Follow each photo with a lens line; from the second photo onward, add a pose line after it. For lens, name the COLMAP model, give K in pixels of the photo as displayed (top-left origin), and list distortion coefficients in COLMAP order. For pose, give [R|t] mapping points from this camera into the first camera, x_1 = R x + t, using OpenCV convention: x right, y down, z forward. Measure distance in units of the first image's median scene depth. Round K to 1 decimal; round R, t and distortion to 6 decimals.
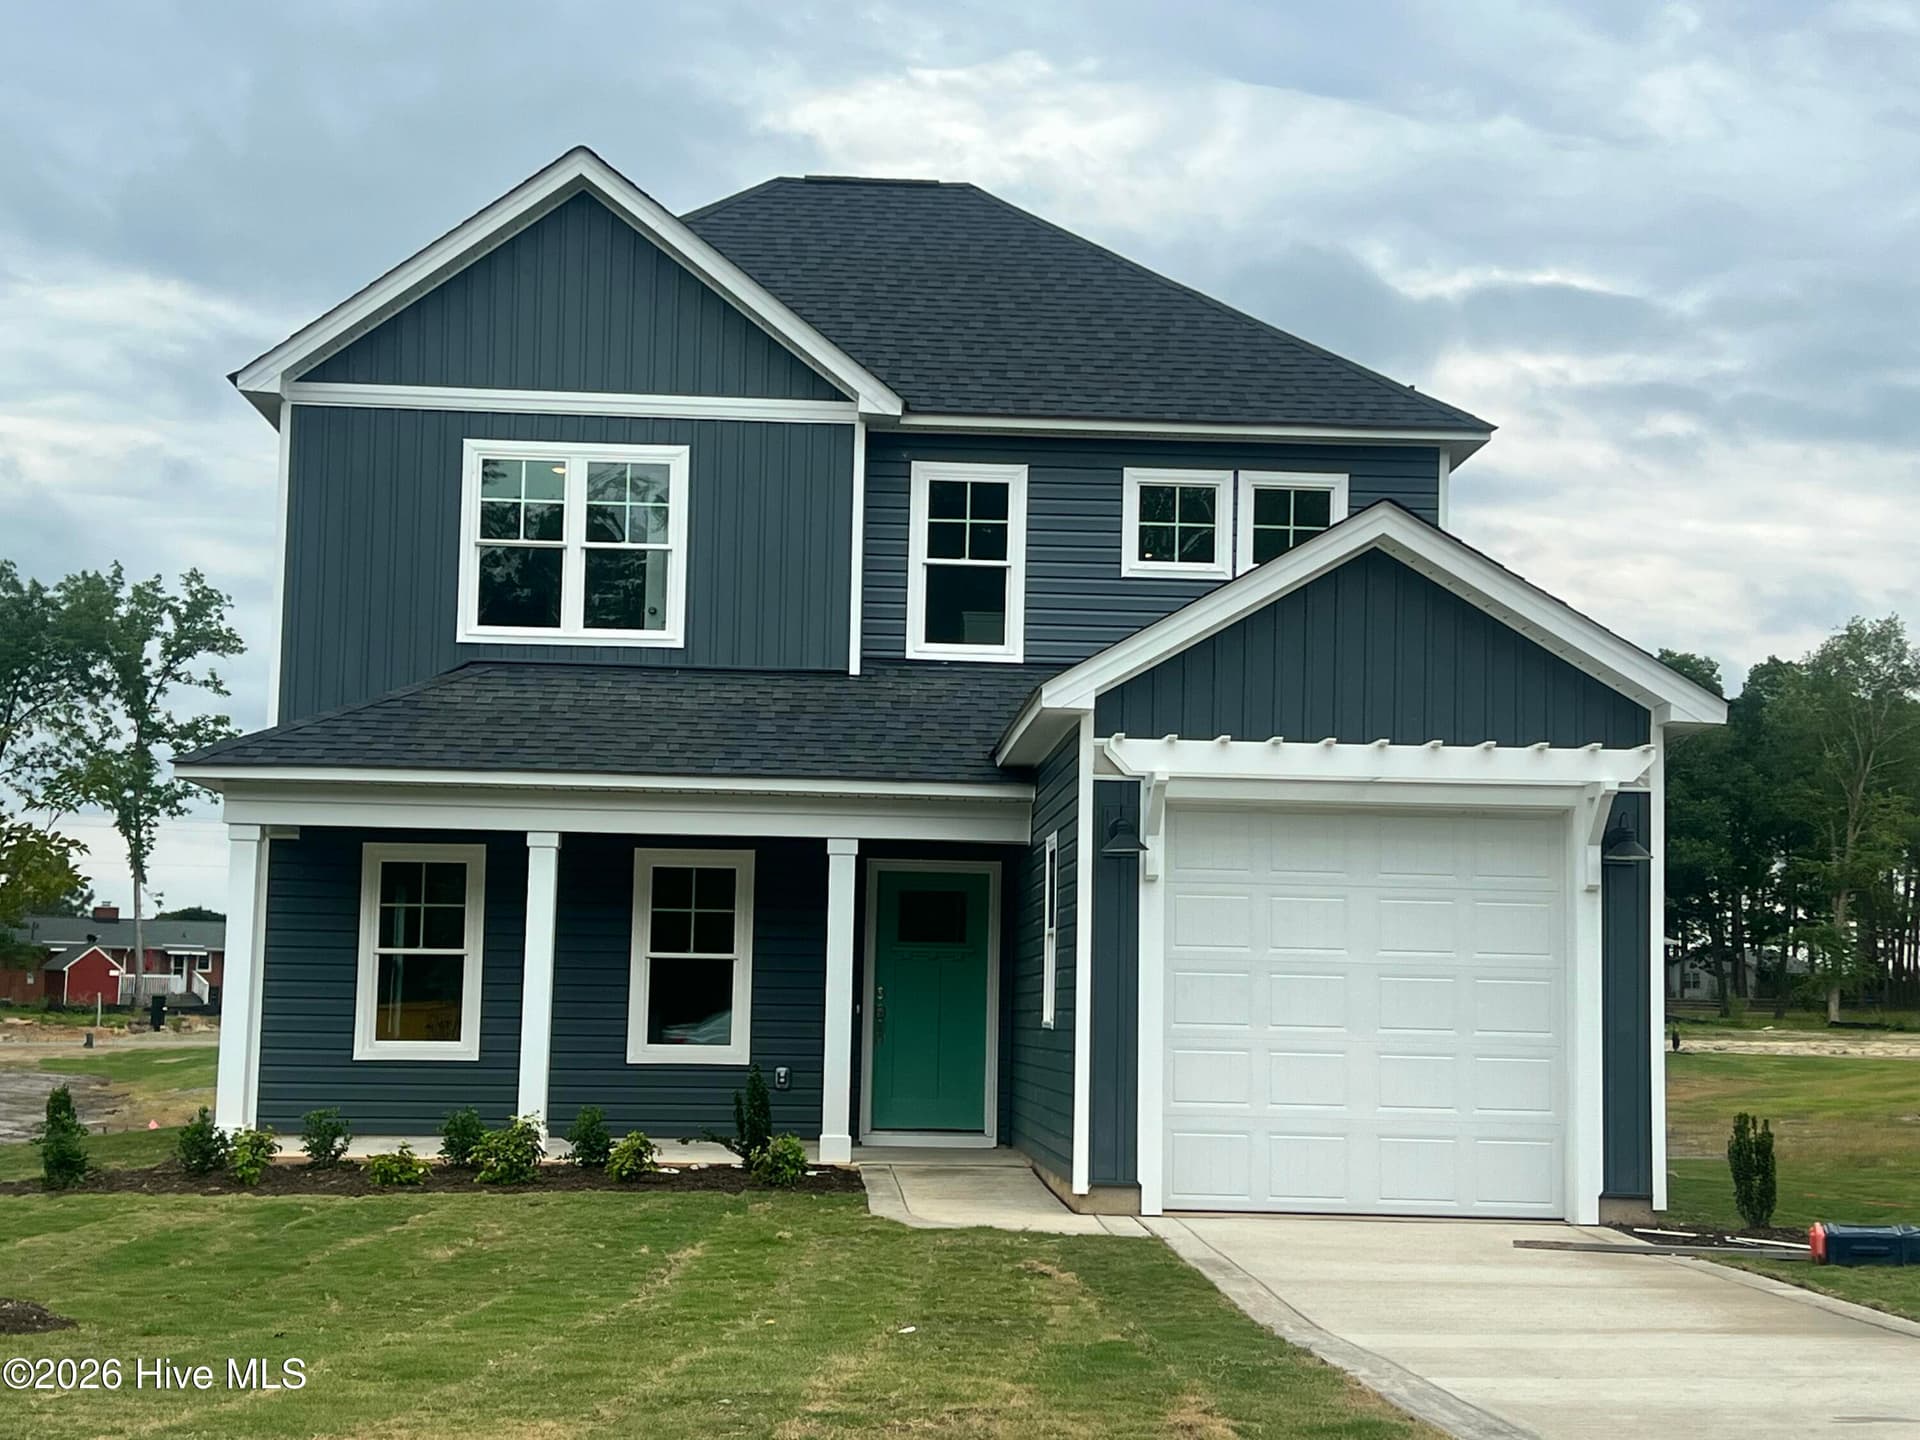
lens RADIAL K [[2848.5, 0, 961.9], [0, 2848.5, 719.1], [0, 0, 1]] dist [0.120866, -0.131583]
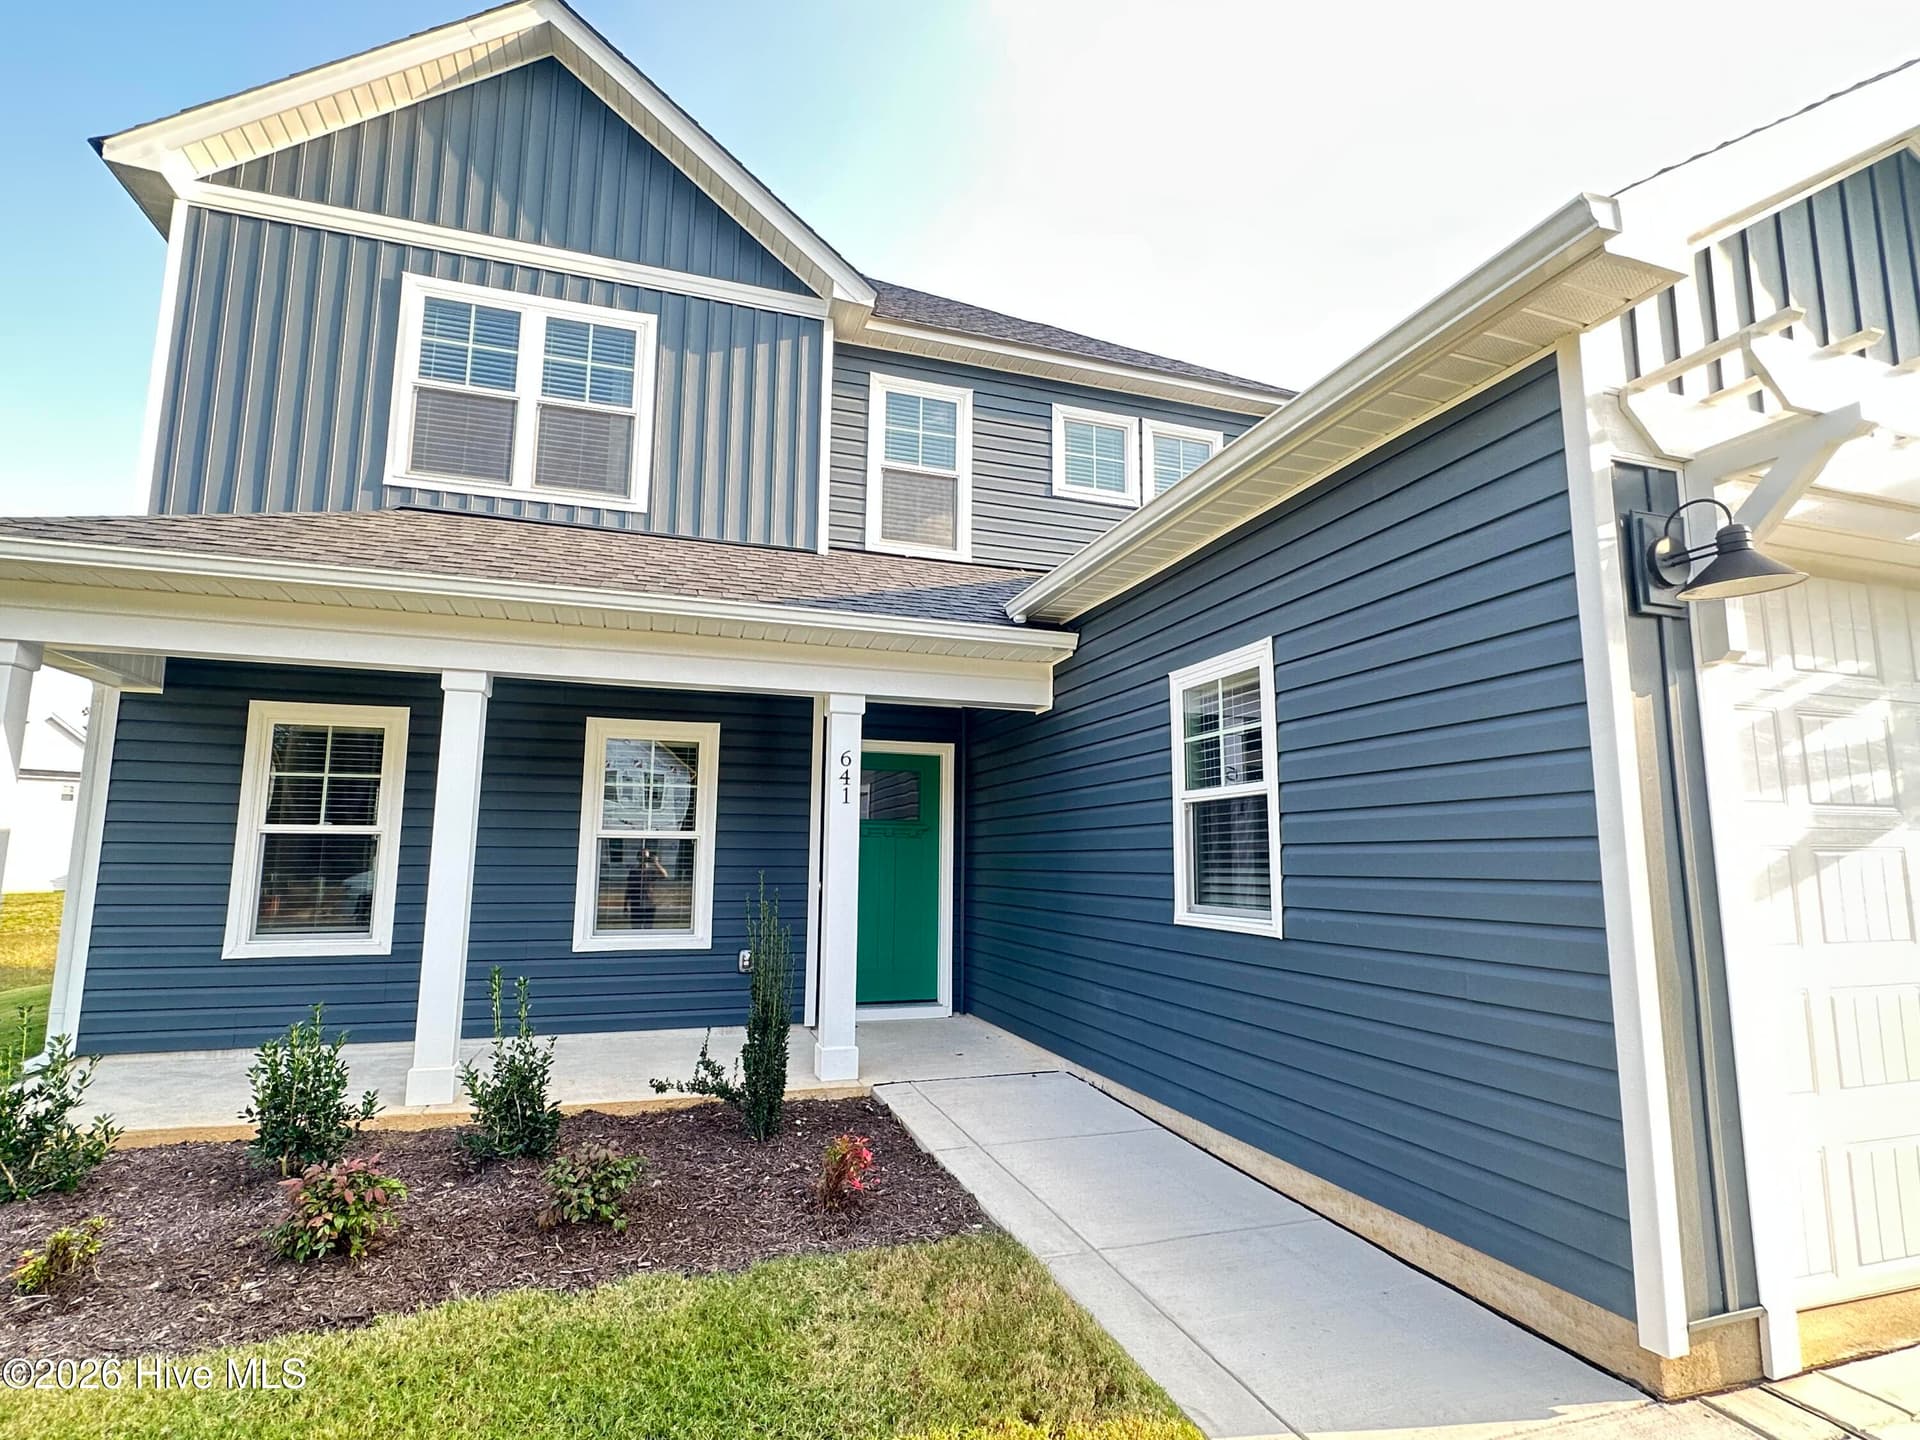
lens RADIAL K [[956.6, 0, 959.3], [0, 956.6, 730.4], [0, 0, 1]] dist [-0.000876, -0.000002]
pose [[0.964960, 0.023380, 0.261354, -0.078368], [-0.015644, 0.999377, -0.031644, 0.056930], [-0.261931, 0.026446, 0.964724, 0.661239]]
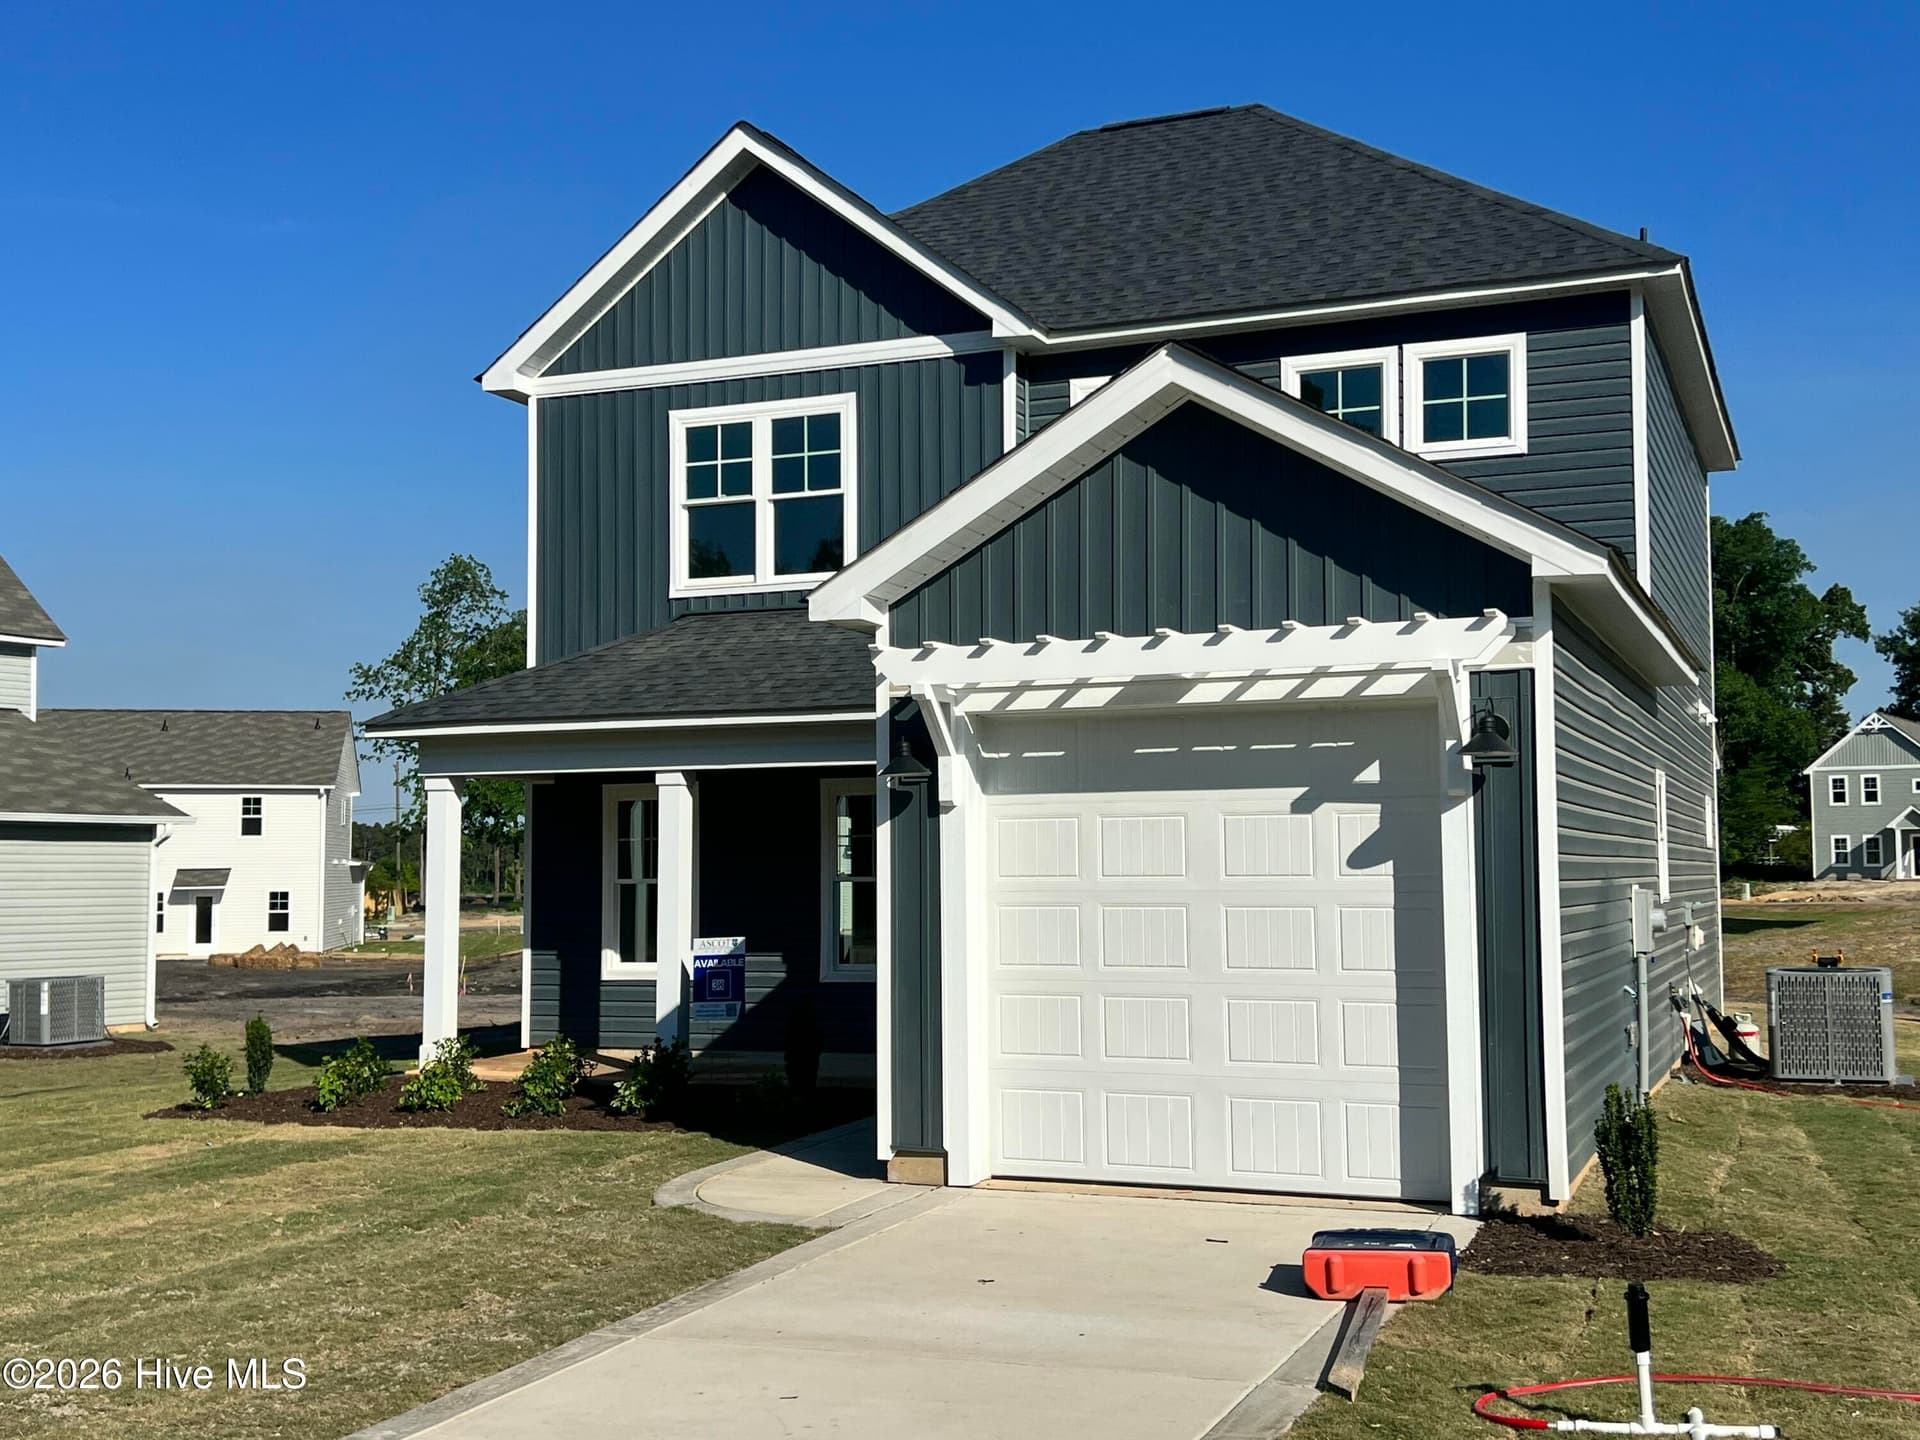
lens RADIAL K [[2119.7, 0, 957.5], [0, 2119.7, 724.4], [0, 0, 1]] dist [0.211539, -0.568268]
pose [[0.903651, -0.054786, -0.424751, 0.264157], [0.067981, 0.997559, 0.015958, 0.015750], [0.422840, -0.043296, 0.905169, 0.306241]]
